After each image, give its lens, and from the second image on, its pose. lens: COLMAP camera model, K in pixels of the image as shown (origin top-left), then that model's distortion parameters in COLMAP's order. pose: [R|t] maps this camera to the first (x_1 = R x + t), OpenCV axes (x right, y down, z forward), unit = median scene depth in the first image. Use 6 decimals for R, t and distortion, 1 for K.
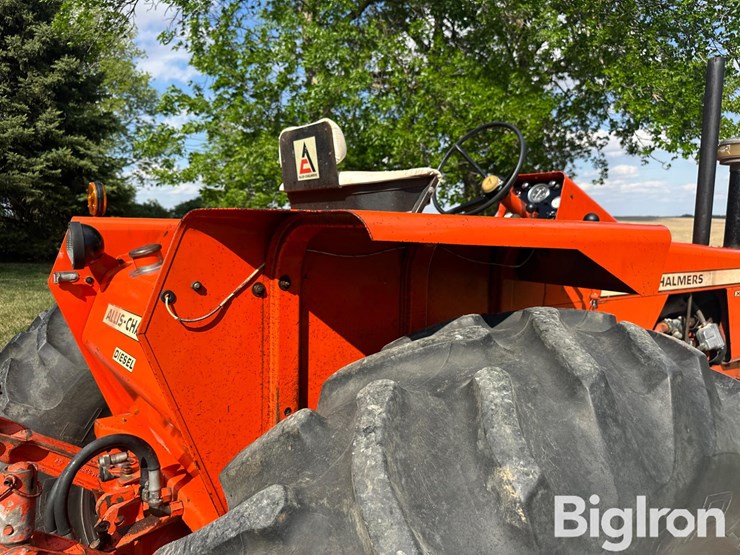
lens RADIAL K [[525.4, 0, 368.3], [0, 525.4, 277.0], [0, 0, 1]] dist [0.002125, -0.003327]
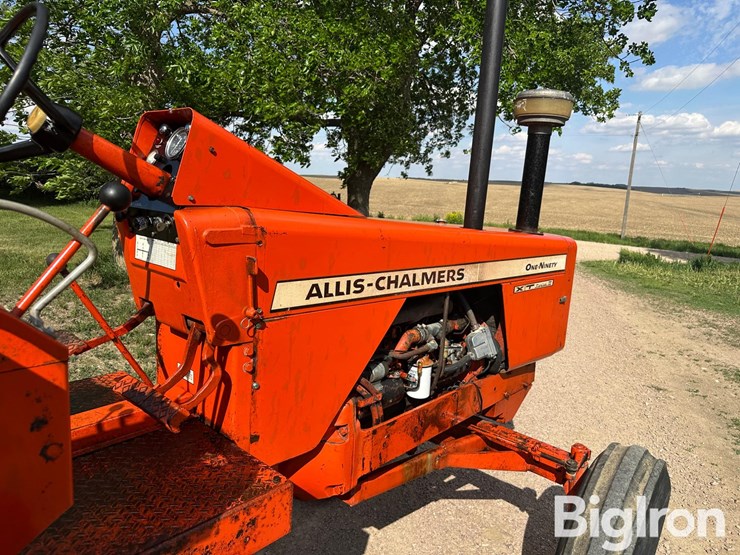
lens RADIAL K [[512.3, 0, 373.4], [0, 512.3, 277.6], [0, 0, 1]] dist [0.072580, -0.095053]
pose [[0.981885, 0.014428, 0.188930, 0.347927], [-0.030360, 0.996194, 0.081706, -0.046185], [-0.187032, -0.085962, 0.978586, 0.277864]]
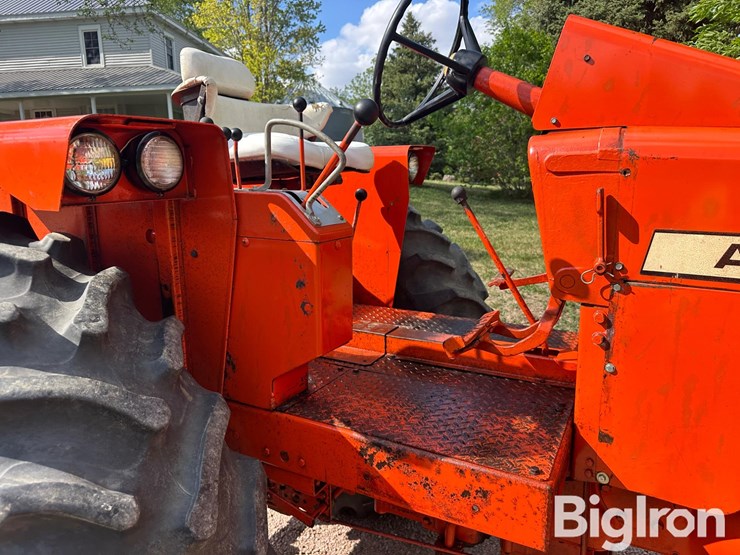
lens RADIAL K [[525.4, 0, 368.3], [0, 525.4, 277.0], [0, 0, 1]] dist [0.002125, -0.003327]
pose [[0.396624, 0.166061, -0.902836, 0.596444], [-0.070097, 0.986109, 0.150583, -0.007395], [0.915301, 0.003561, 0.402755, 0.465654]]
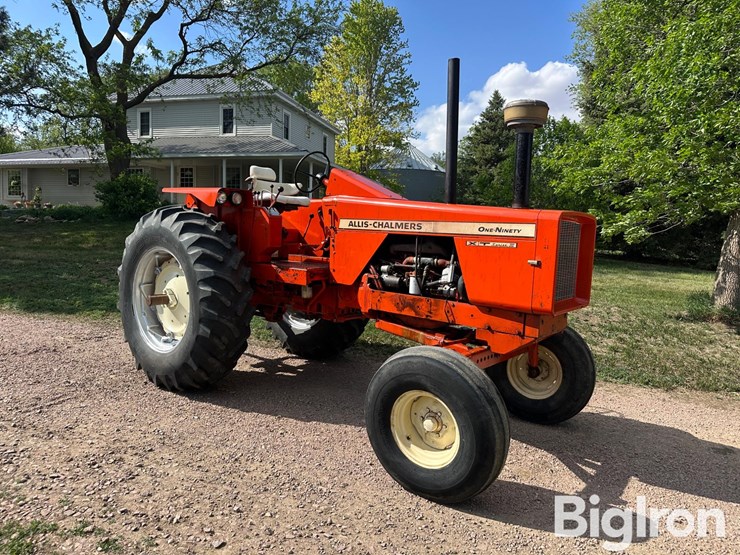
lens RADIAL K [[512.3, 0, 373.4], [0, 512.3, 277.6], [0, 0, 1]] dist [0.072580, -0.095053]
pose [[0.224486, 0.091829, -0.970141, 1.858136], [-0.128061, 0.989696, 0.064048, 0.064062], [0.966026, 0.109859, 0.233933, 0.541295]]
